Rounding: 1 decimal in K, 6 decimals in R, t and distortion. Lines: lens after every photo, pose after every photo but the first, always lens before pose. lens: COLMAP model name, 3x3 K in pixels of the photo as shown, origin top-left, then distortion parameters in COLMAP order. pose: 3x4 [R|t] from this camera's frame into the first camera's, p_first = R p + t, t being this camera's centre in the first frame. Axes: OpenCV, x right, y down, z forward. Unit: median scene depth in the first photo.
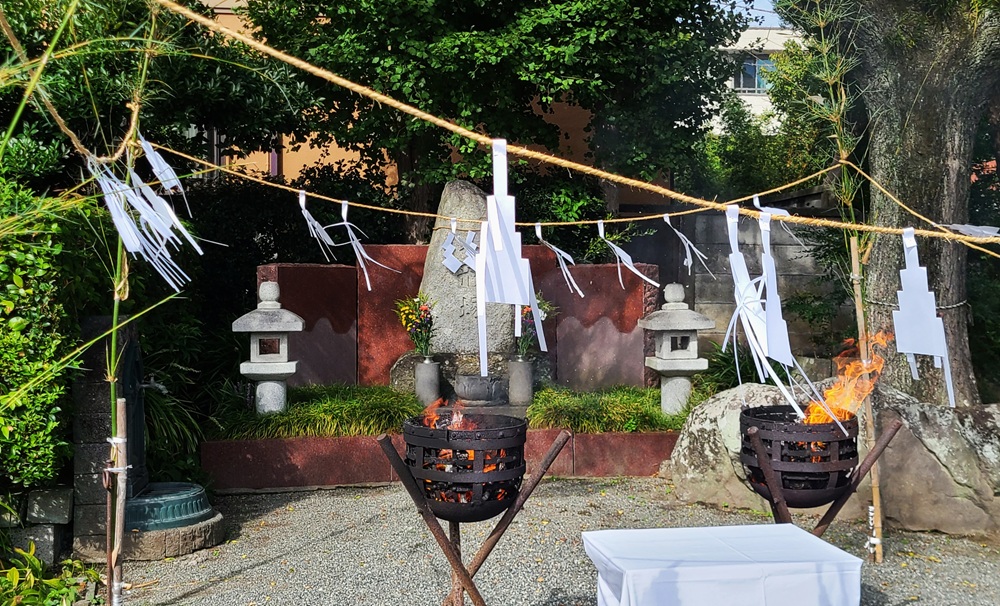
lens RADIAL K [[1173.6, 0, 500.0], [0, 1173.6, 303.0], [0, 0, 1]] dist [0.022506, 0.016335]
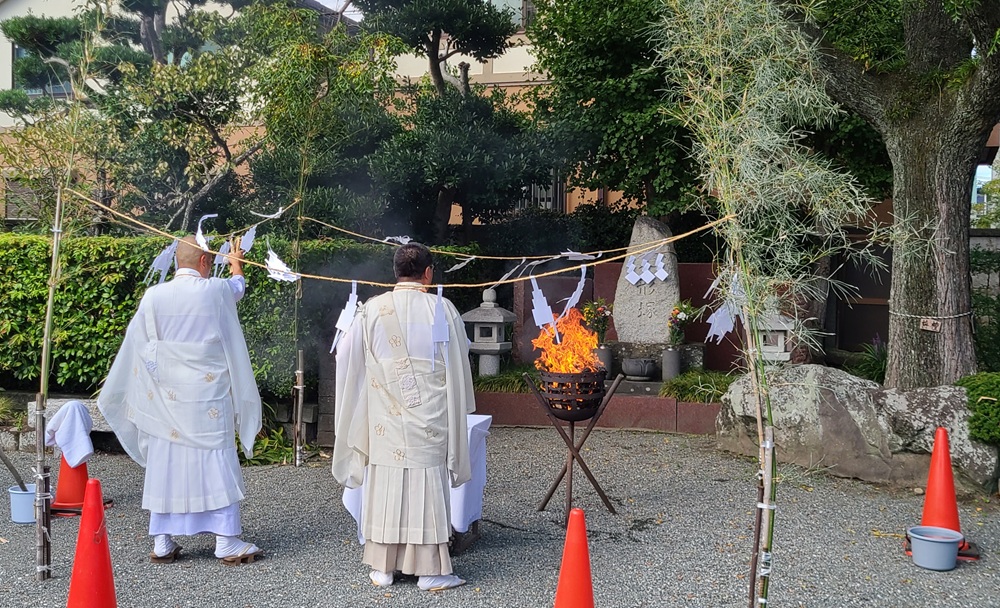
lens RADIAL K [[1173.6, 0, 500.0], [0, 1173.6, 304.0], [0, 0, 1]] dist [0.022506, 0.016335]
pose [[0.891690, 0.021456, -0.452139, 0.502418], [-0.021899, 0.999751, 0.004255, -0.005702], [0.452117, 0.006107, 0.891938, -0.339943]]
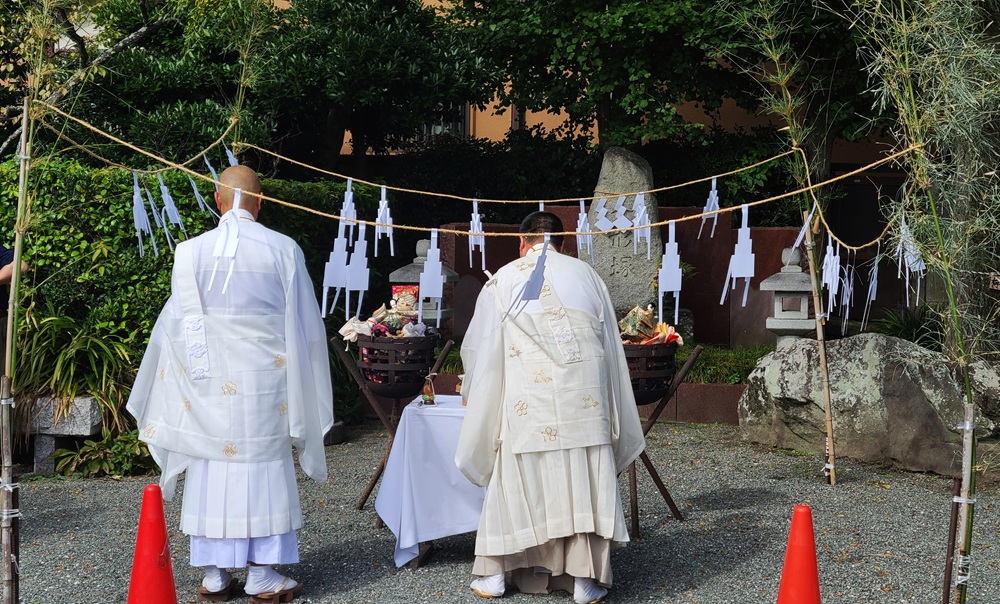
lens RADIAL K [[1552.3, 0, 506.6], [0, 1552.3, 318.5], [0, 0, 1]] dist [0.036630, 0.022924]
pose [[0.950763, 0.031511, -0.308314, 0.356979], [-0.021187, 0.999099, 0.036777, 0.001373], [0.309195, -0.028434, 0.950574, -0.431719]]
